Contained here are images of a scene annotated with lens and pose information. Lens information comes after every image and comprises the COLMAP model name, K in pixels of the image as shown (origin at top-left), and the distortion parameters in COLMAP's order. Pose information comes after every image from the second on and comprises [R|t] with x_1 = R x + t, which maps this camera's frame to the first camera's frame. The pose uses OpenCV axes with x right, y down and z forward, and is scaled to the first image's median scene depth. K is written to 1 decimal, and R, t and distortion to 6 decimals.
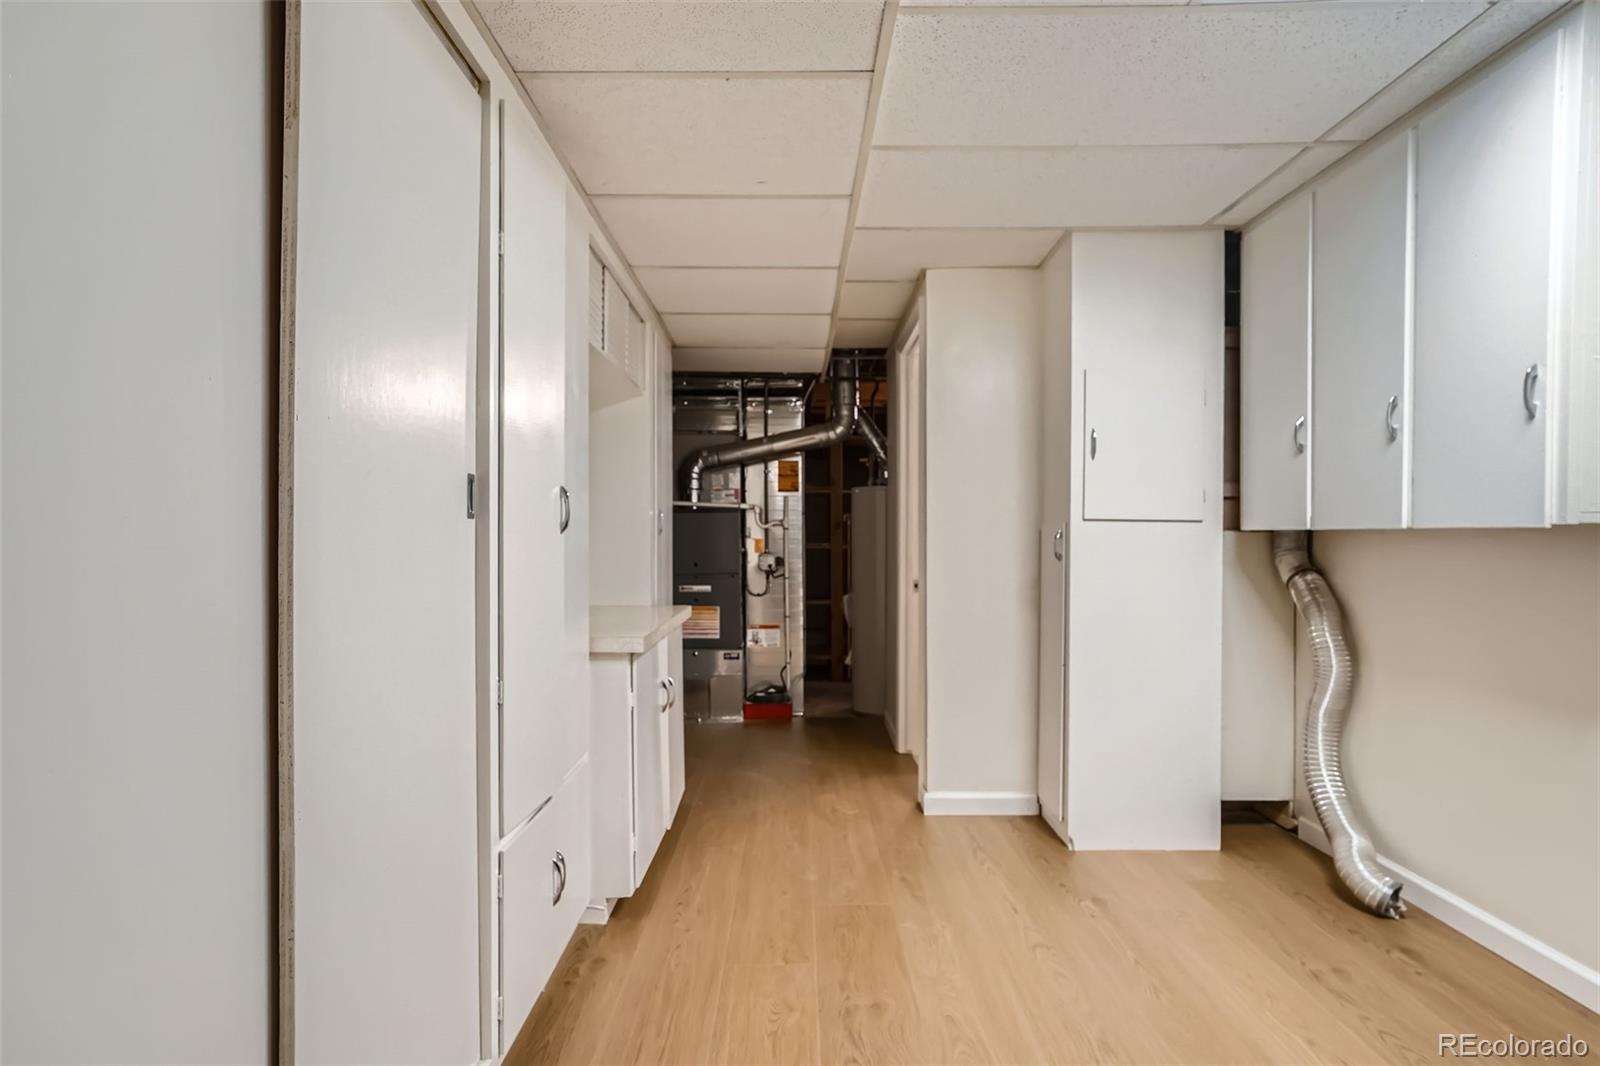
lens RADIAL K [[877.4, 0, 793.4], [0, 877.4, 548.2], [0, 0, 1]] dist [-0.064486, 0.028127]
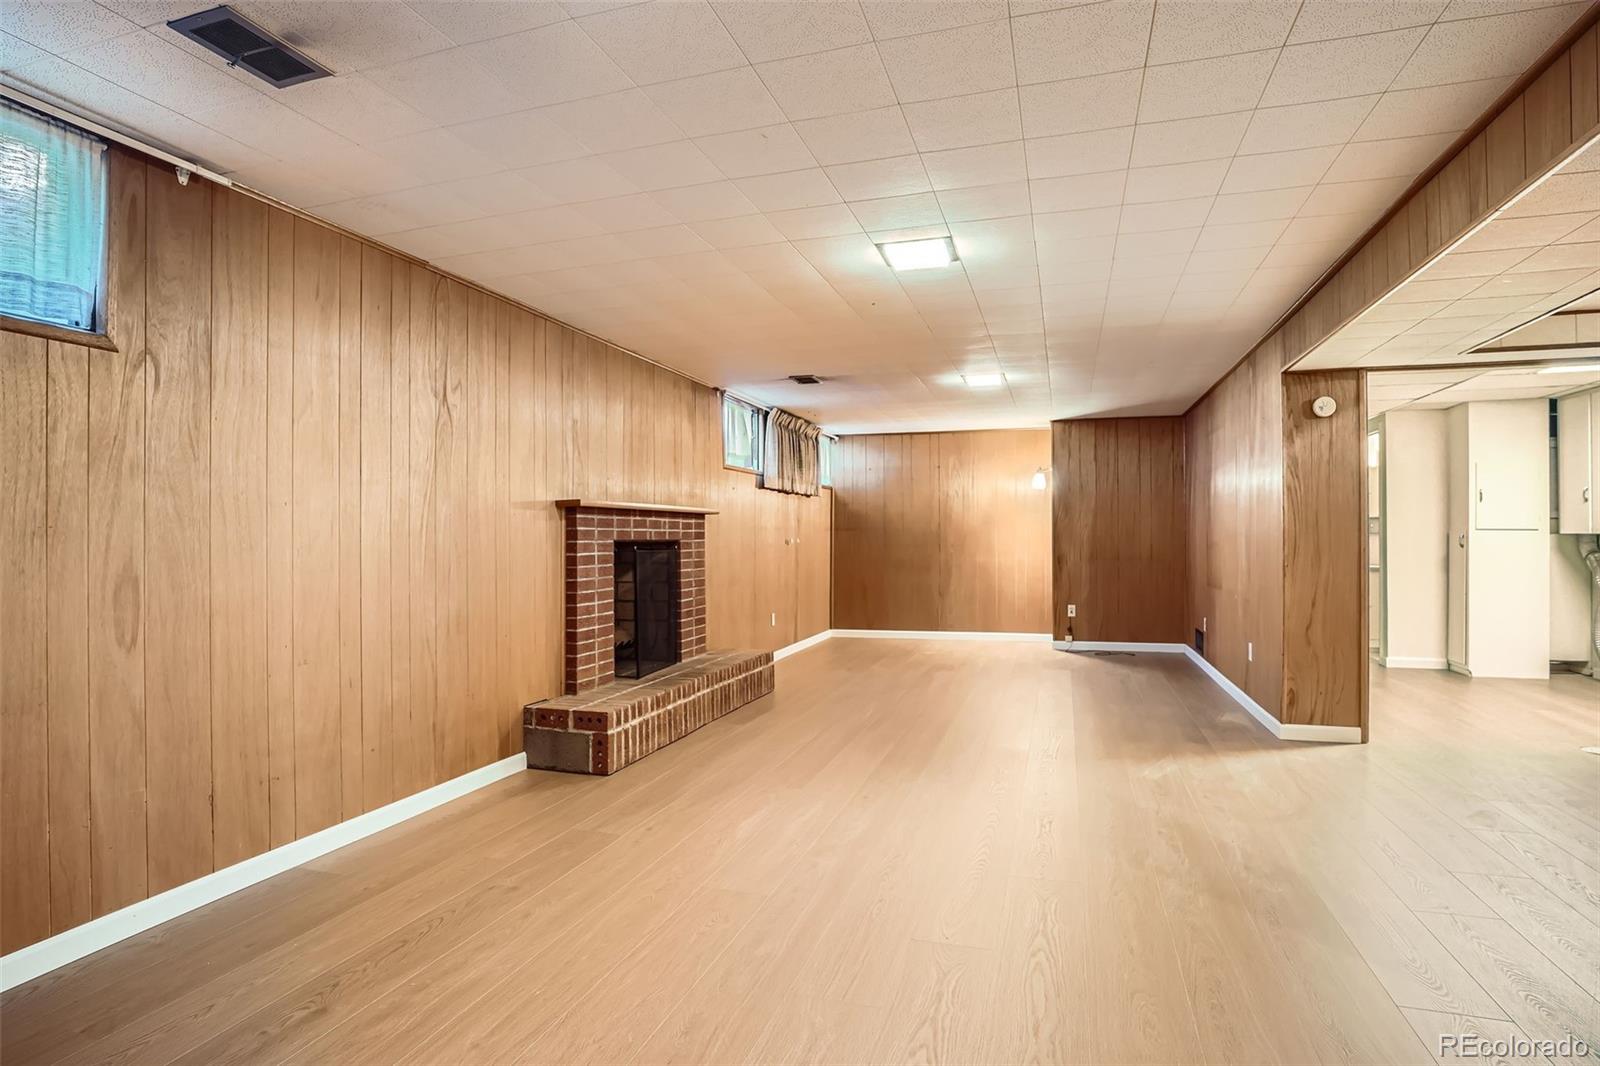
lens RADIAL K [[877.4, 0, 793.4], [0, 877.4, 548.2], [0, 0, 1]] dist [-0.064486, 0.028127]
pose [[0.961030, -0.002144, -0.276436, -0.731392], [0.000289, 0.999977, -0.006754, 0.029200], [0.276444, 0.006411, 0.961009, -1.555355]]
